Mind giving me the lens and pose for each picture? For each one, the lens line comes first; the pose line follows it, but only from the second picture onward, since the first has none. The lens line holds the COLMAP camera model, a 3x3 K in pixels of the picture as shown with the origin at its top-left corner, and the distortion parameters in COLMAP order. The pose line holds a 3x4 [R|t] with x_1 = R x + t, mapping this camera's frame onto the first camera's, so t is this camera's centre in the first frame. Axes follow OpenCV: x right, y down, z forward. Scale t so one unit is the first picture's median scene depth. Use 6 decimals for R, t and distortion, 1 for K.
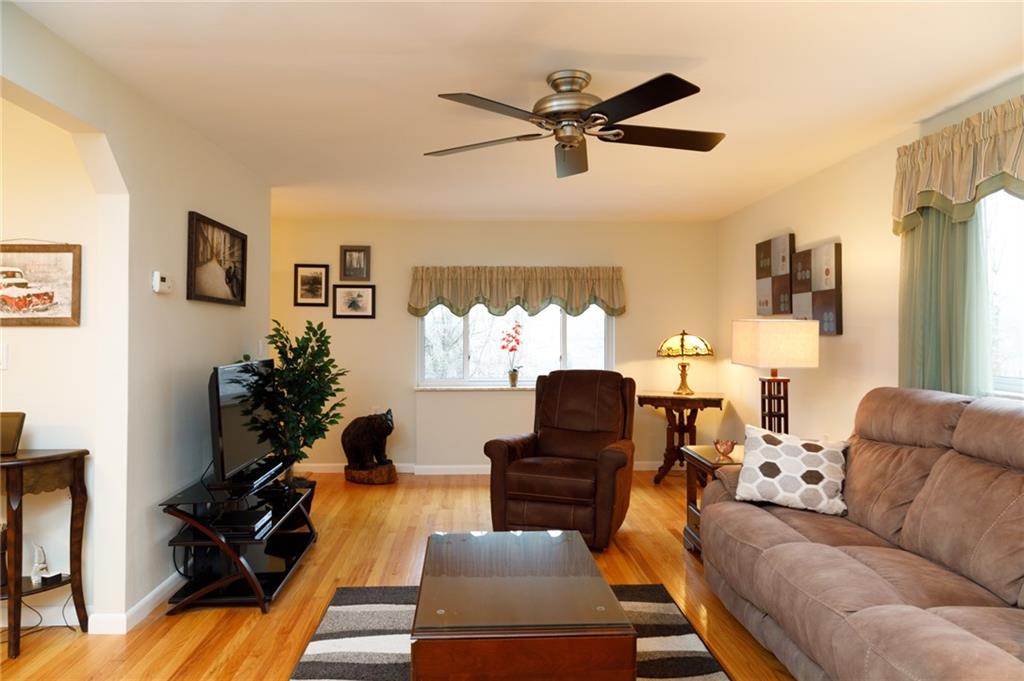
lens RADIAL K [[681.3, 0, 505.4], [0, 681.3, 318.9], [0, 0, 1]] dist [0.008973, 0.002691]
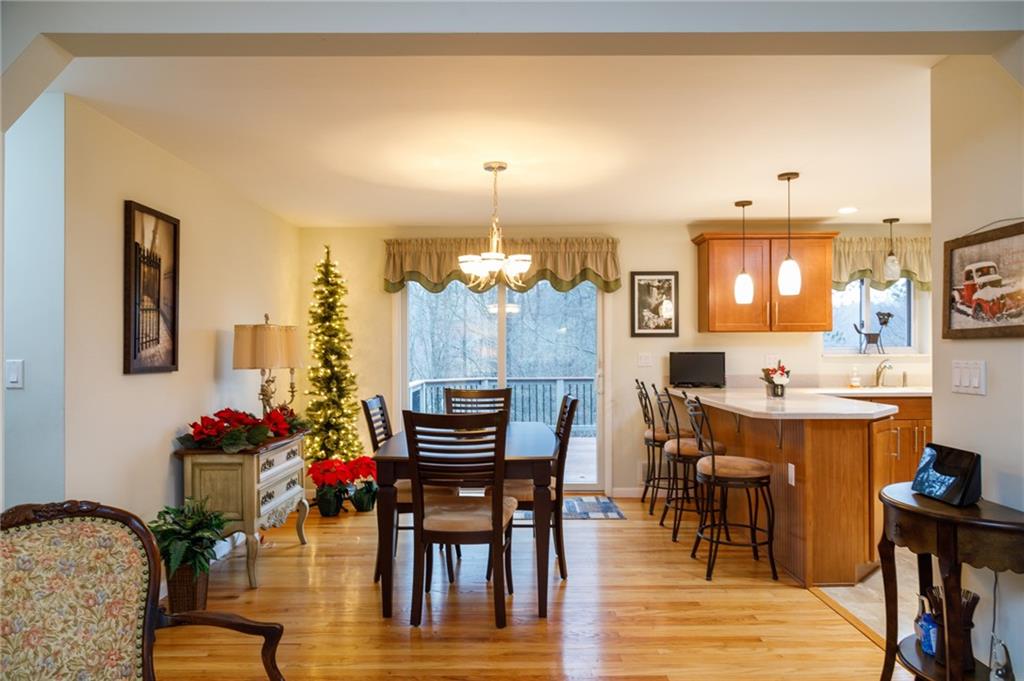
lens RADIAL K [[681.3, 0, 496.0], [0, 681.3, 342.9], [0, 0, 1]] dist [0.008973, 0.002691]
pose [[-0.043318, -0.011058, -0.999000, 0.040691], [0.024861, 0.999617, -0.012143, 0.006911], [0.998752, -0.025362, -0.043026, 0.295306]]
